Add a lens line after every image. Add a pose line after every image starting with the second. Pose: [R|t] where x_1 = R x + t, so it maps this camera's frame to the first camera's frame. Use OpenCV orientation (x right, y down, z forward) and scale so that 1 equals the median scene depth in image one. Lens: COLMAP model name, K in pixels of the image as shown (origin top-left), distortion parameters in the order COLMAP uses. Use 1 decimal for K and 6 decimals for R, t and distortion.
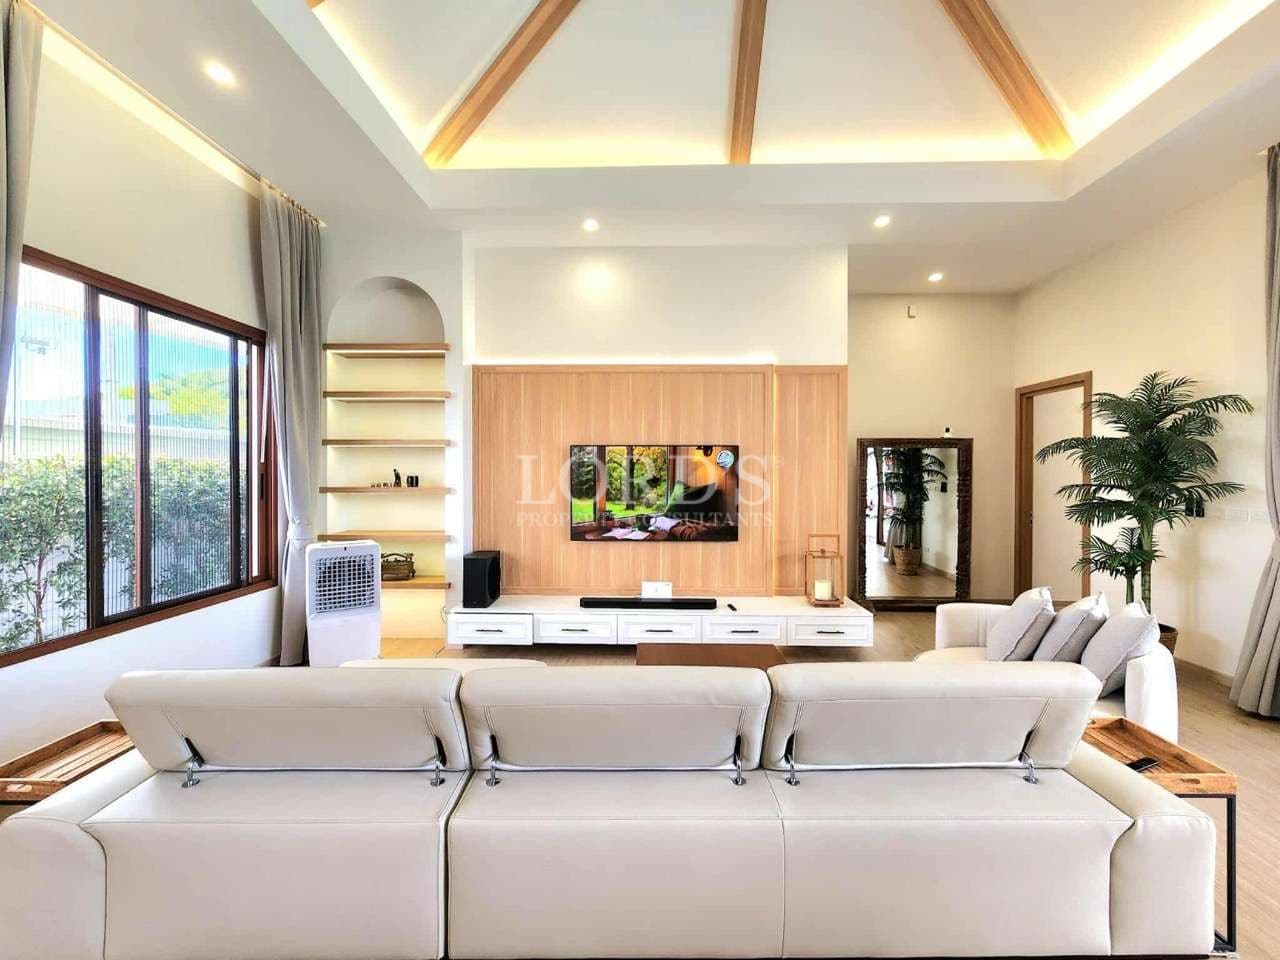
lens RADIAL K [[523.3, 0, 640.0], [0, 523.3, 480.0], [0, 0, 1]] dist [-0.000200, 0.000413]
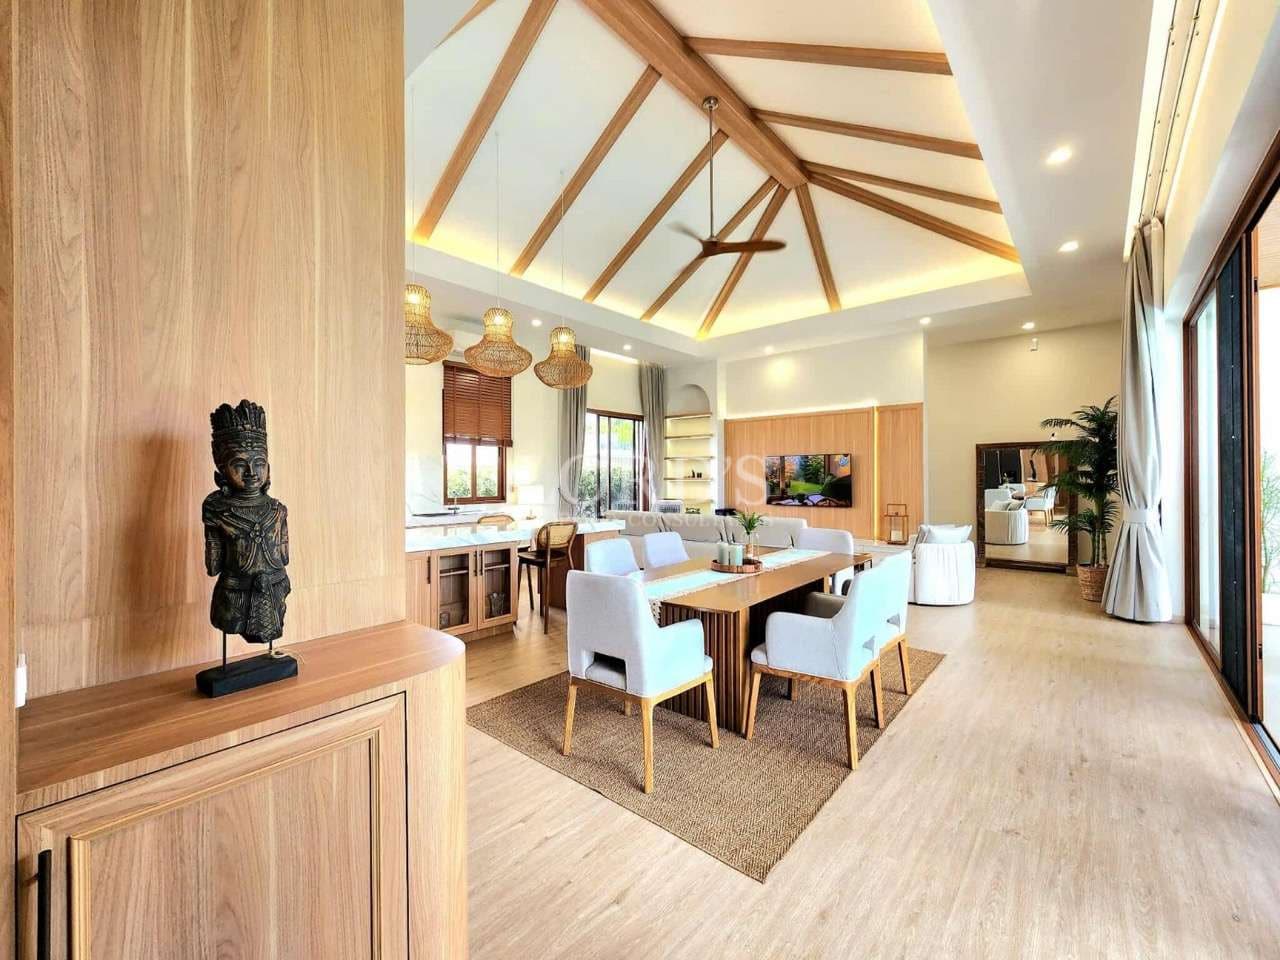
lens RADIAL K [[523.3, 0, 640.0], [0, 523.3, 480.0], [0, 0, 1]] dist [-0.000200, 0.000413]
pose [[0.779421, -0.002440, -0.626495, 0.749986], [-0.000923, 0.999987, -0.005043, 0.033849], [0.626499, 0.004509, 0.779409, -0.862891]]
